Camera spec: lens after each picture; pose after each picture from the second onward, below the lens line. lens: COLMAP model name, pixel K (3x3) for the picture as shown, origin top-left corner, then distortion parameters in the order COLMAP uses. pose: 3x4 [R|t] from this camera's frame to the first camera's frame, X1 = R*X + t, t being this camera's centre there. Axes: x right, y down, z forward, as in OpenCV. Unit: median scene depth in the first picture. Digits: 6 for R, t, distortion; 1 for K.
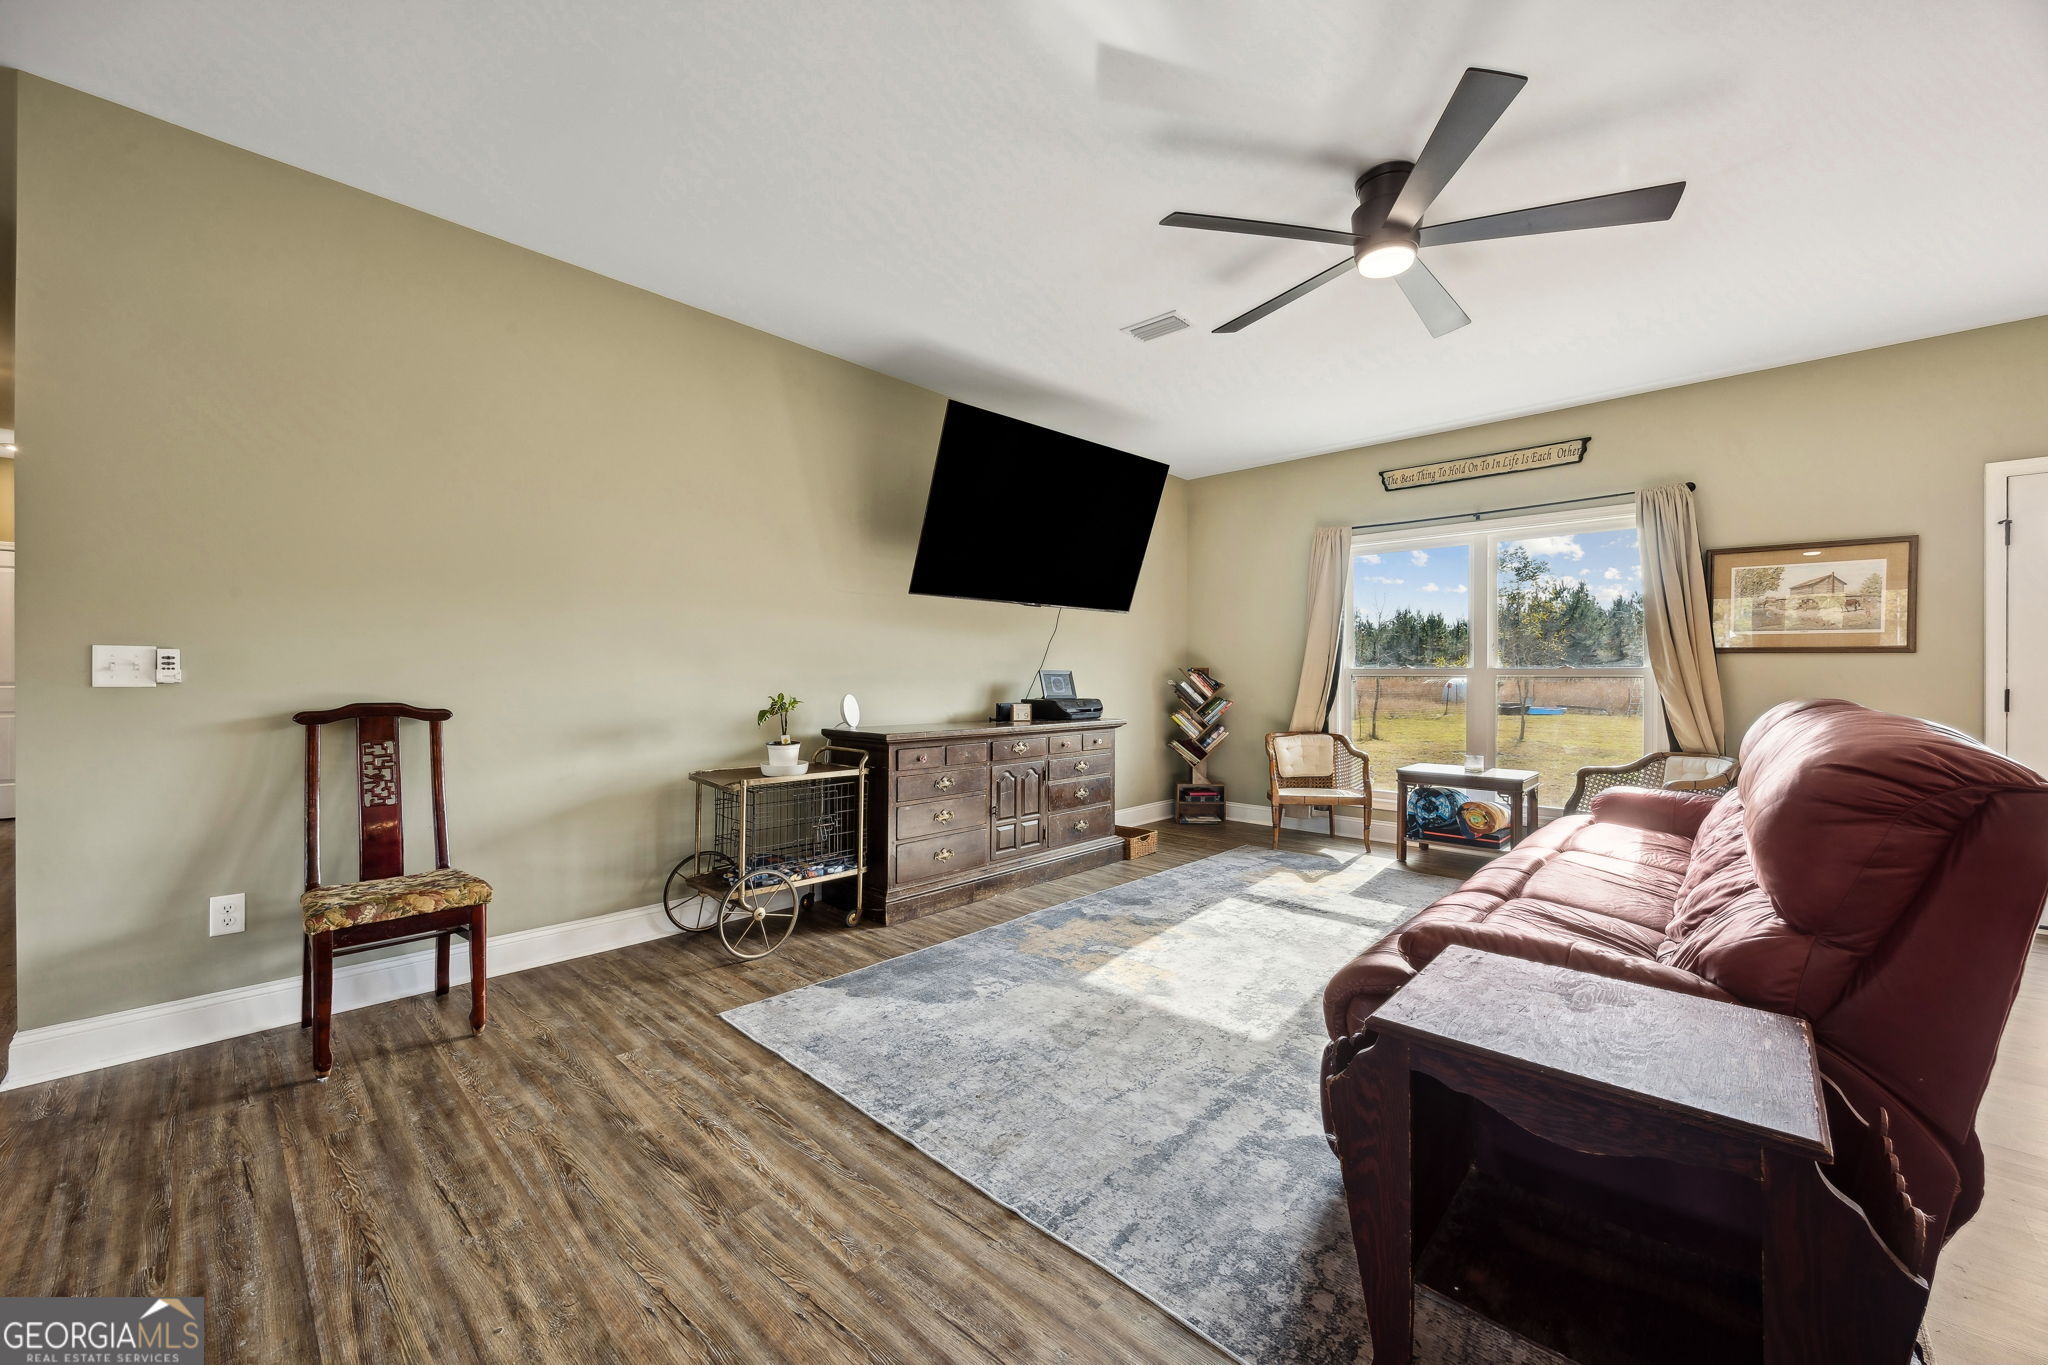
lens RADIAL K [[778.5, 0, 1031.0], [0, 778.5, 678.9], [0, 0, 1]] dist [-0.001917, -0.000388]
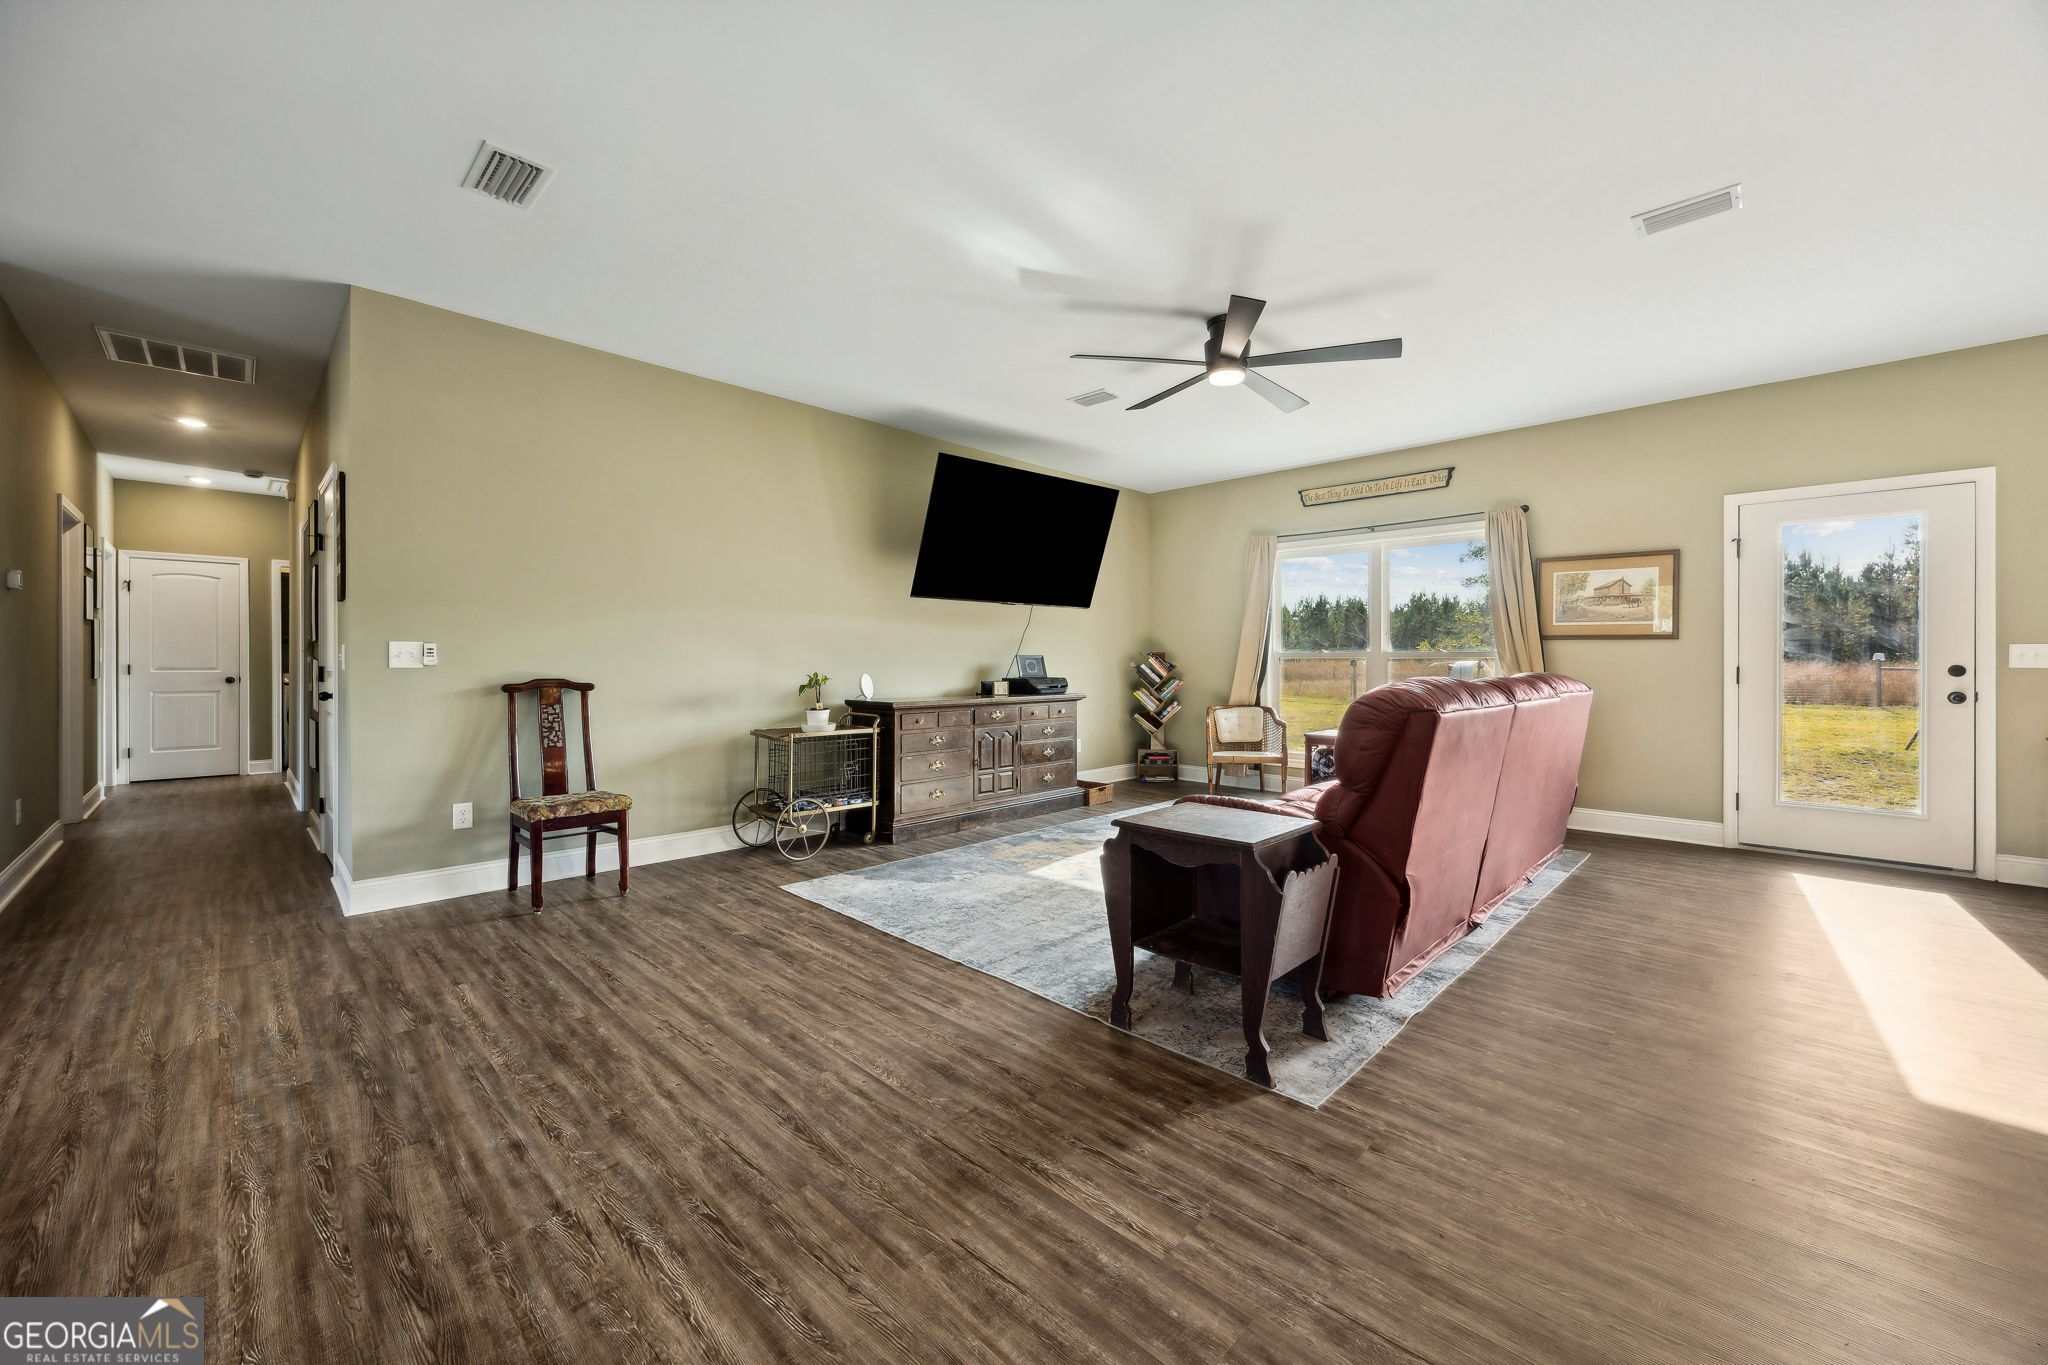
lens RADIAL K [[785.3, 0, 1030.5], [0, 785.3, 663.5], [0, 0, 1]] dist [0.000075, -0.000155]
pose [[0.999767, -0.003313, -0.021329, 0.079281], [0.003316, 0.999994, 0.000126, 0.003499], [0.021328, -0.000196, 0.999773, -0.345277]]
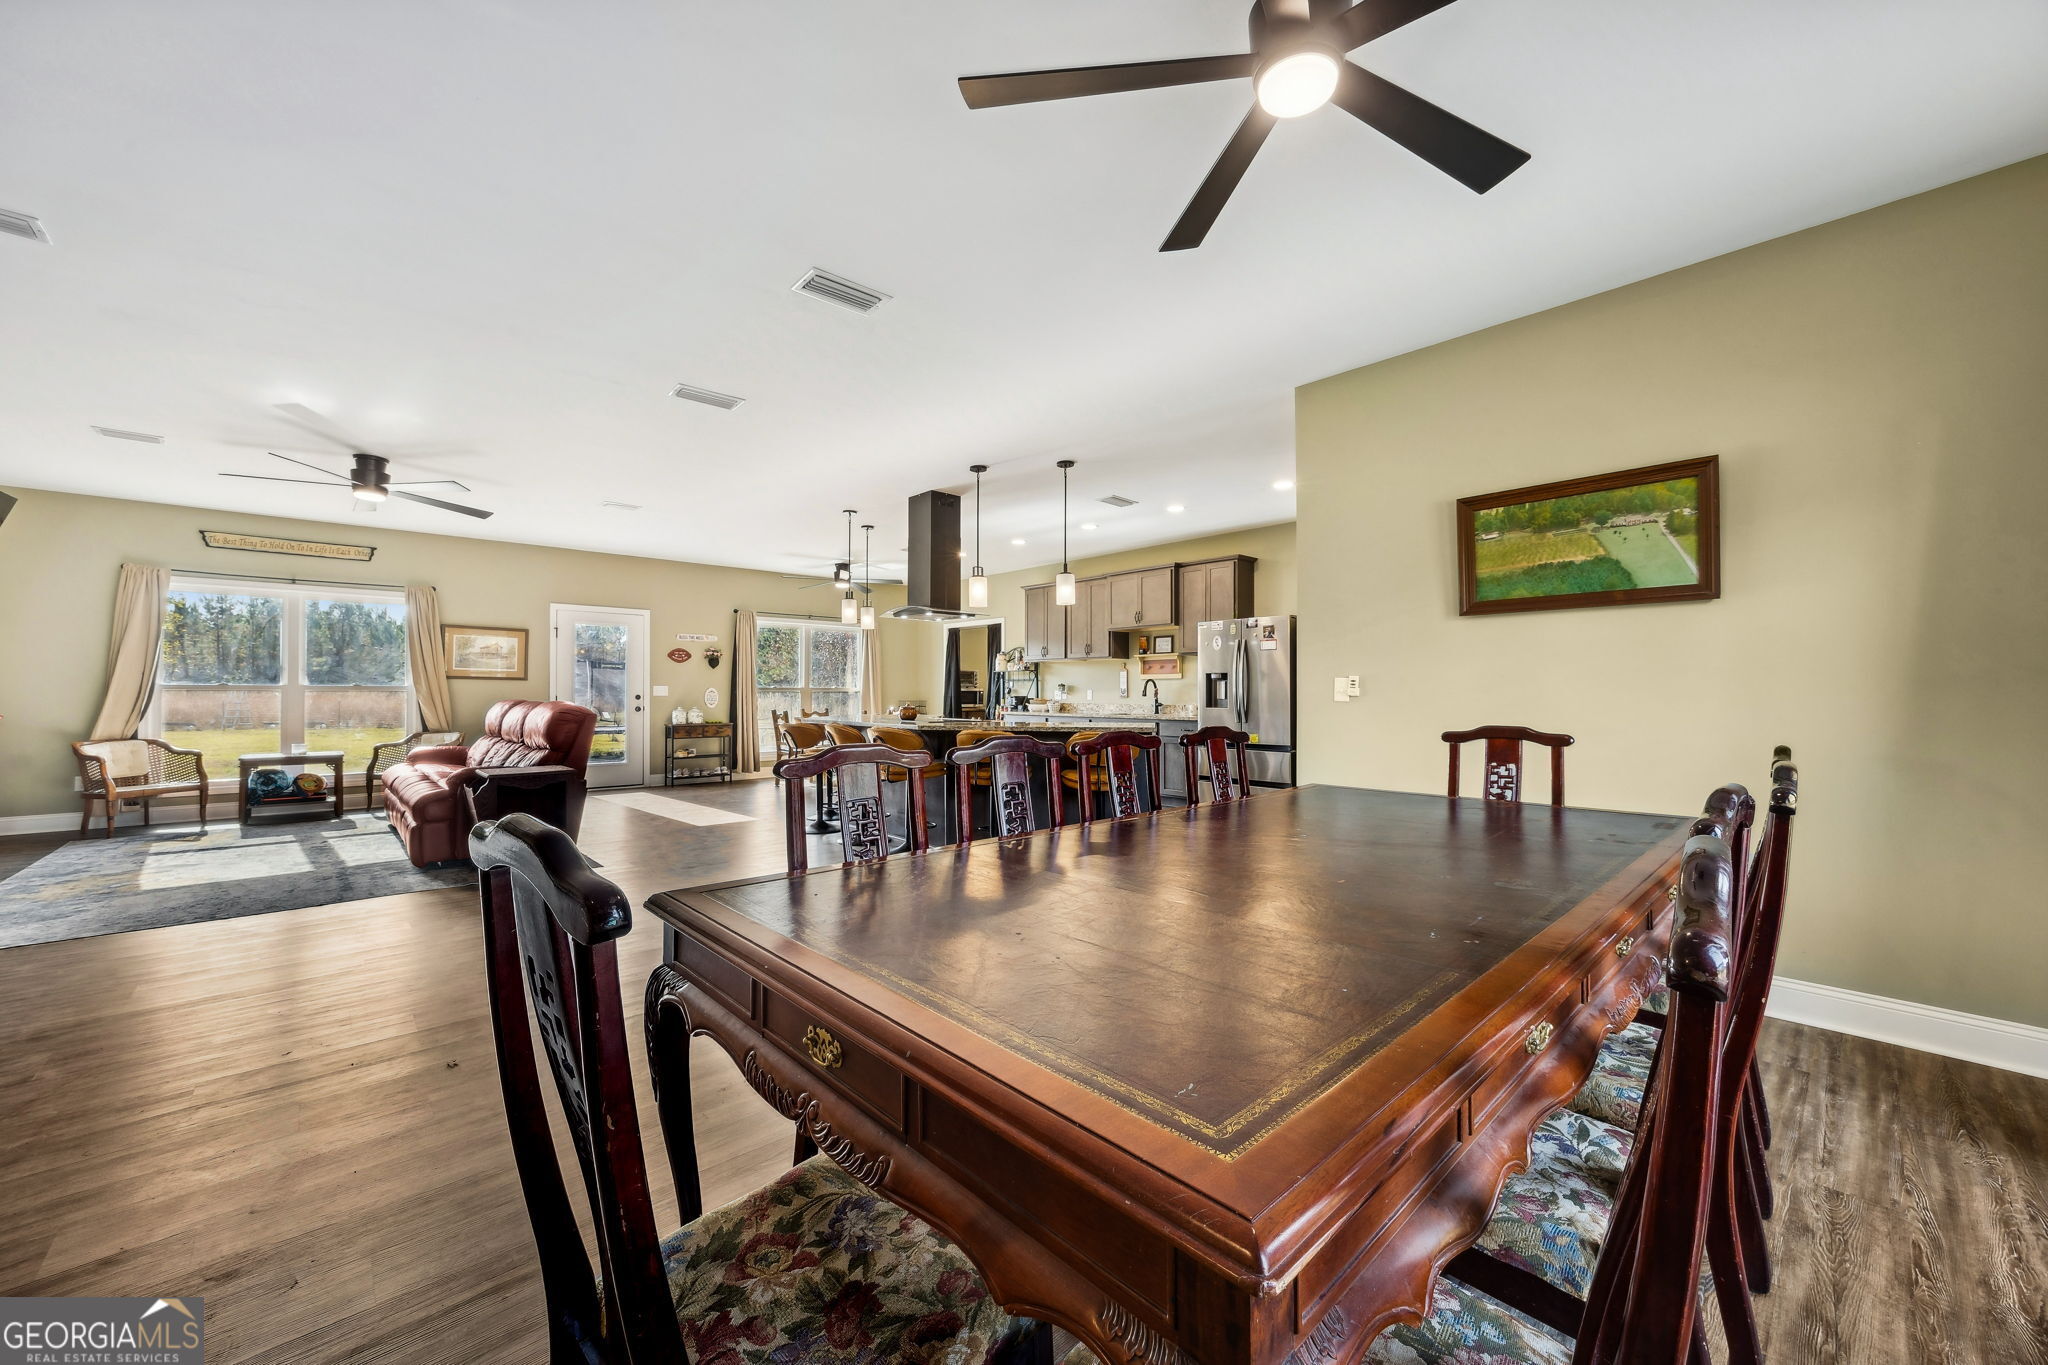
lens RADIAL K [[778.5, 0, 1031.0], [0, 778.5, 678.9], [0, 0, 1]] dist [-0.001917, -0.000388]
pose [[0.070349, 0.012515, 0.997444, -1.052552], [0.001369, 0.999919, -0.012643, -0.007298], [-0.997521, 0.002255, 0.070326, -0.649734]]
